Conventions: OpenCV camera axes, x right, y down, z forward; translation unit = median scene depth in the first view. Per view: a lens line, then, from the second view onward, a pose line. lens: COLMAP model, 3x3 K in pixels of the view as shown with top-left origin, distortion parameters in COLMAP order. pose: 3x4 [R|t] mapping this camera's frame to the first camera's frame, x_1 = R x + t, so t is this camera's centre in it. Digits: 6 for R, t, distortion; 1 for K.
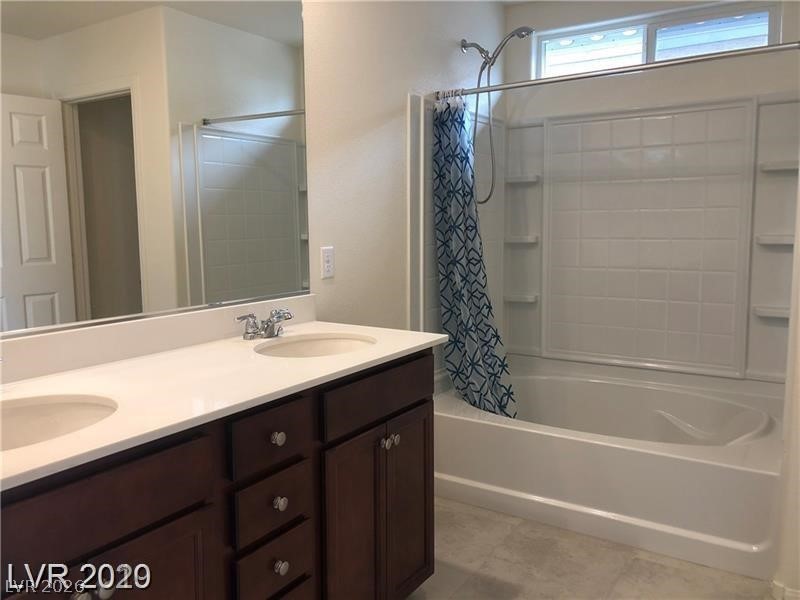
lens RADIAL K [[654.9, 0, 398.8], [0, 654.9, 300.2], [0, 0, 1]] dist [0.026749, -0.037030]
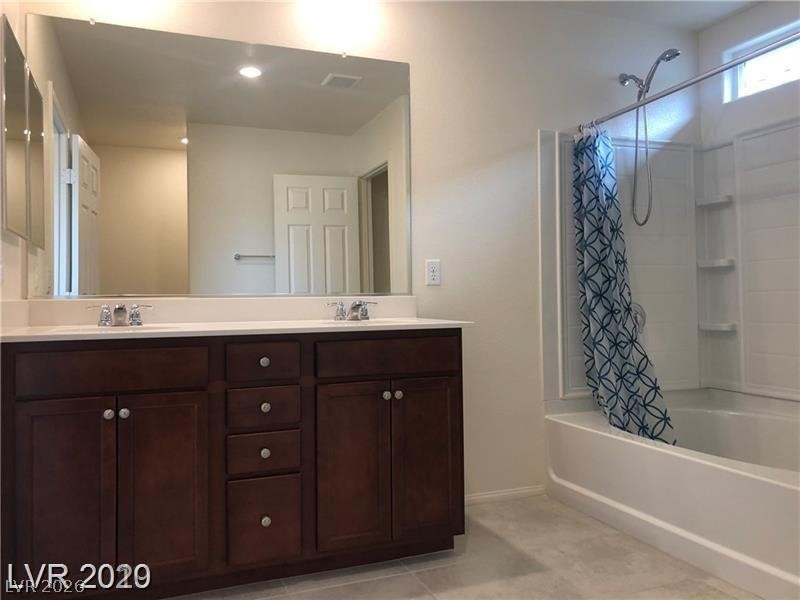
lens RADIAL K [[654.9, 0, 400.8], [0, 654.9, 299.8], [0, 0, 1]] dist [0.026749, -0.037030]
pose [[0.817915, -0.003889, -0.575326, 0.440761], [-0.060745, 0.993804, -0.093076, 0.090068], [0.572123, 0.111076, 0.812611, -0.024429]]
